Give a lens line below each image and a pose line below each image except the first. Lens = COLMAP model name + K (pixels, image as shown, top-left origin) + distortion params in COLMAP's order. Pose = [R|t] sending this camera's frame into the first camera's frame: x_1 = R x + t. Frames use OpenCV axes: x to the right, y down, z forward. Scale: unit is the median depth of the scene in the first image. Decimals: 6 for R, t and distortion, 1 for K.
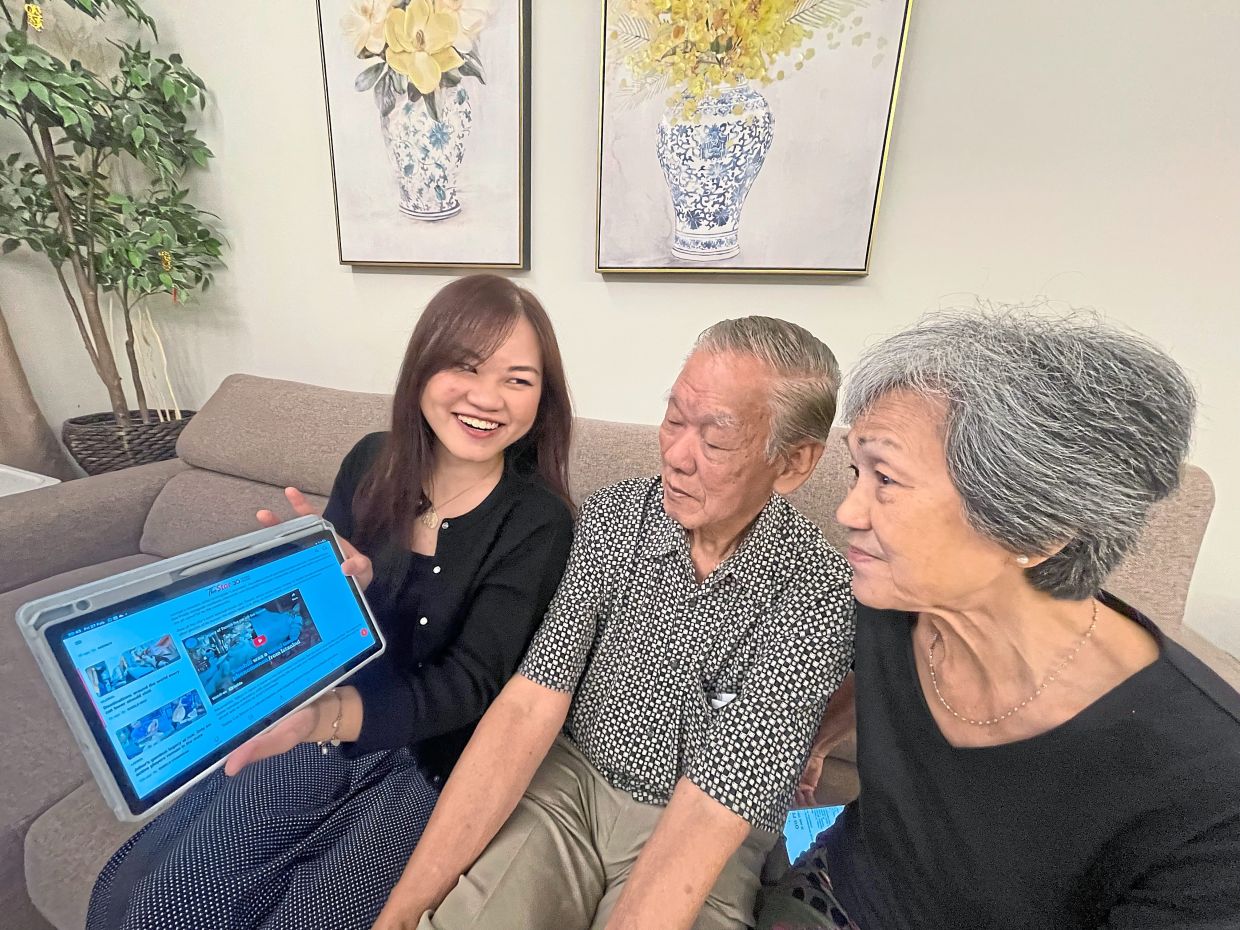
lens RADIAL K [[493.5, 0, 619.5], [0, 493.5, 472.7], [0, 0, 1]] dist [-0.001950, 0.000103]
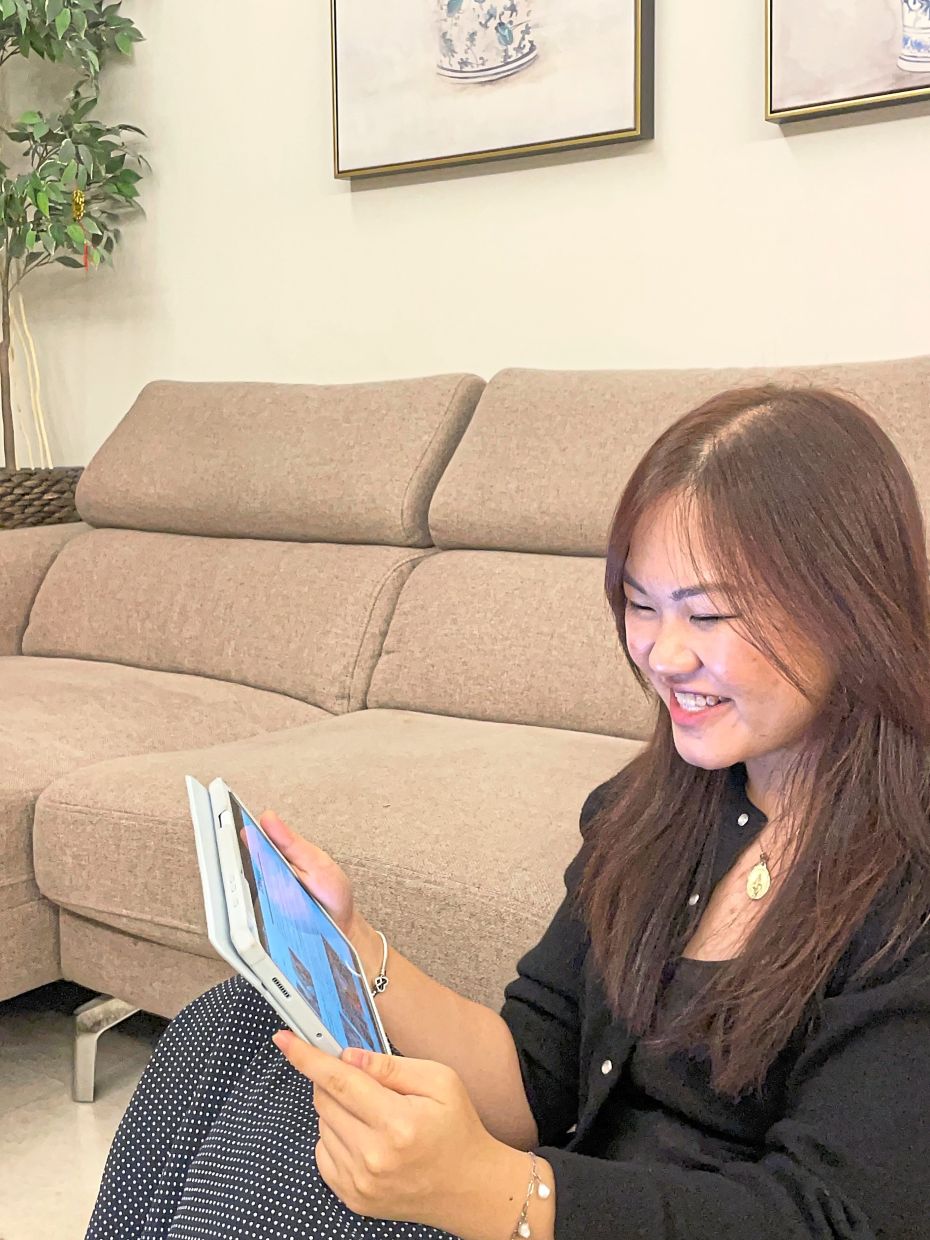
lens RADIAL K [[1384.6, 0, 462.8], [0, 1384.6, 617.2], [0, 0, 1]] dist [0.006187, 0.000000]
pose [[0.949663, -0.016375, -0.312846, 0.099341], [-0.024564, 0.991666, -0.126470, 0.338144], [0.312310, 0.127788, 0.941346, -0.493327]]
